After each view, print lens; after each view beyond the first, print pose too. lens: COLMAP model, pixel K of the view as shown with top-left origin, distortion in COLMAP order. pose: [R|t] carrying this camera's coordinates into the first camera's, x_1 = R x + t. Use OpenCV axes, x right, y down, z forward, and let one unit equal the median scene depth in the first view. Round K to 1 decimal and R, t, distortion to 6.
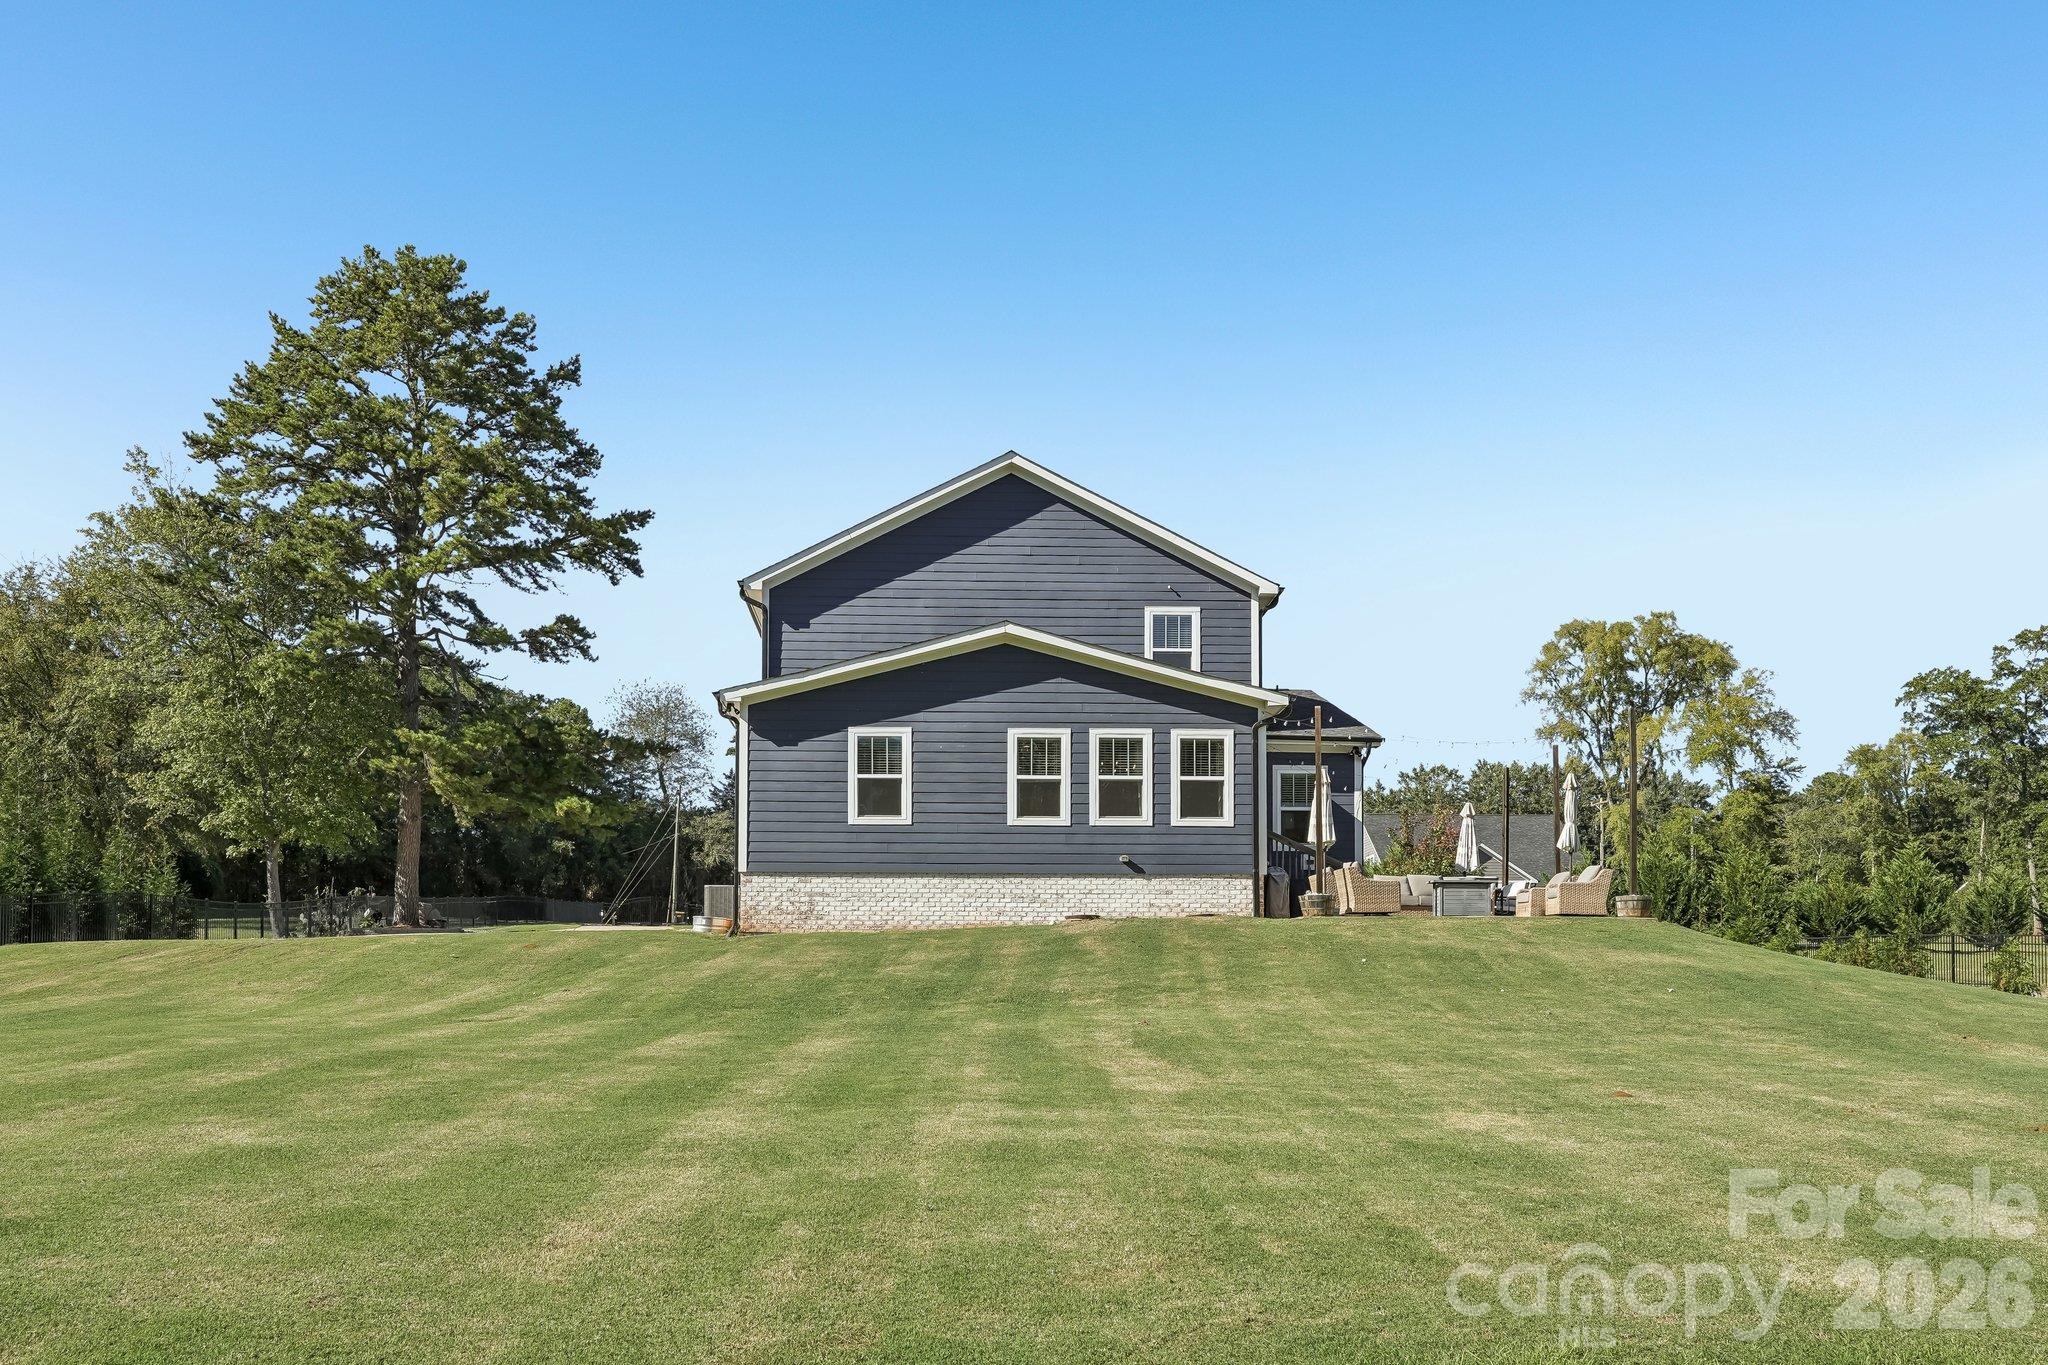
lens RADIAL K [[1781.2, 0, 1024.1], [0, 1781.2, 685.2], [0, 0, 1]] dist [0.017470, 0.000701]
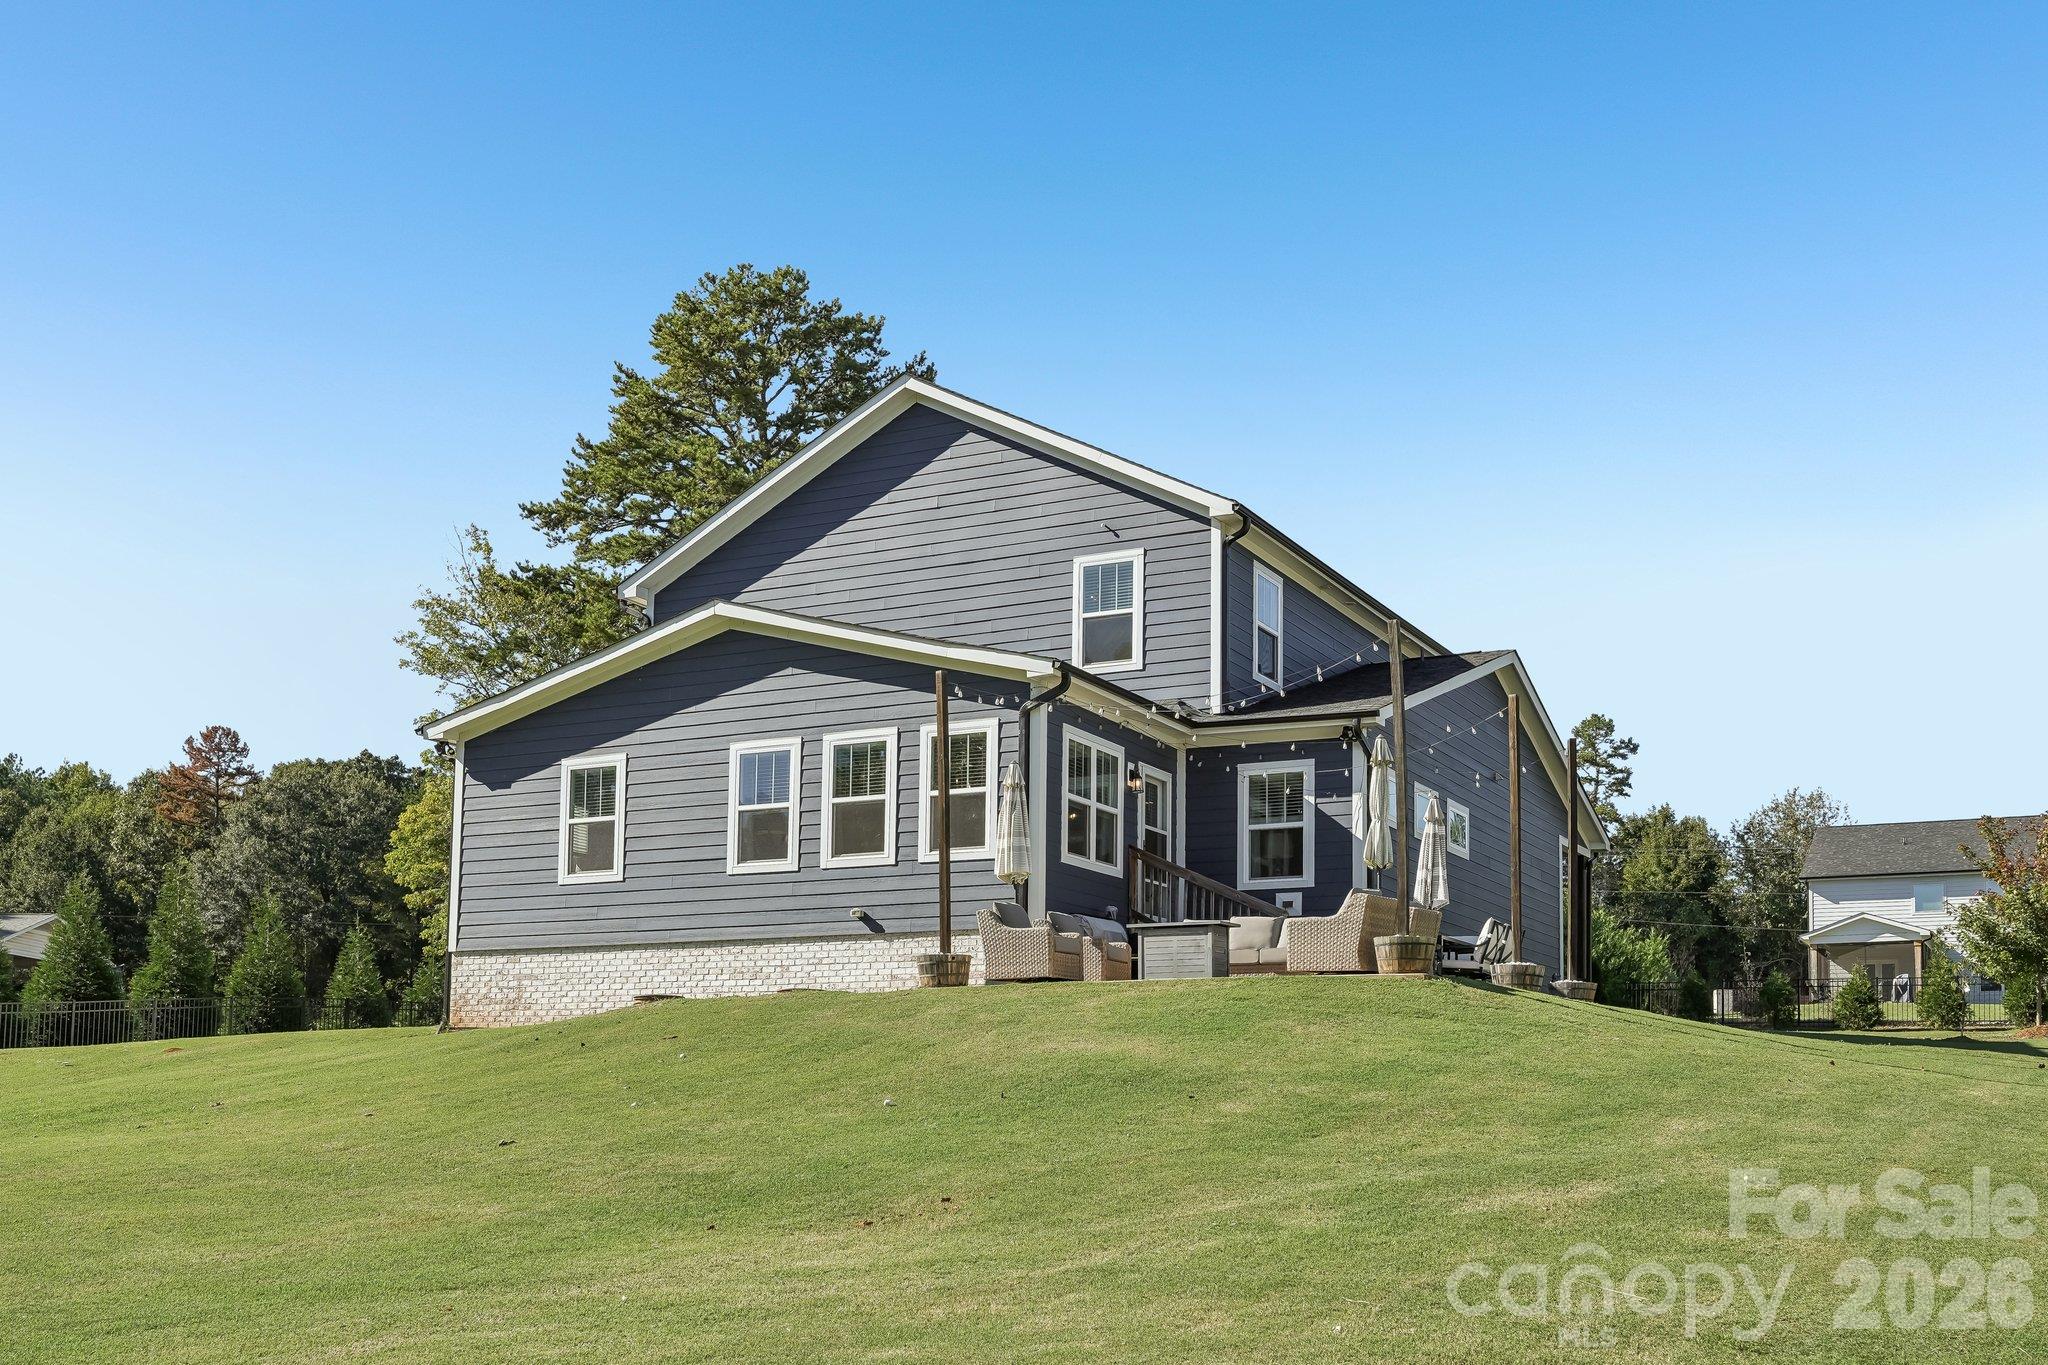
lens RADIAL K [[2062.0, 0, 1024.0], [0, 2062.0, 679.8], [0, 0, 1]] dist [-0.011974, 0.000000]
pose [[0.882895, -0.098392, -0.459147, 0.493275], [0.086366, 0.995146, -0.047178, 0.048793], [0.461561, 0.001999, 0.887106, 0.299719]]
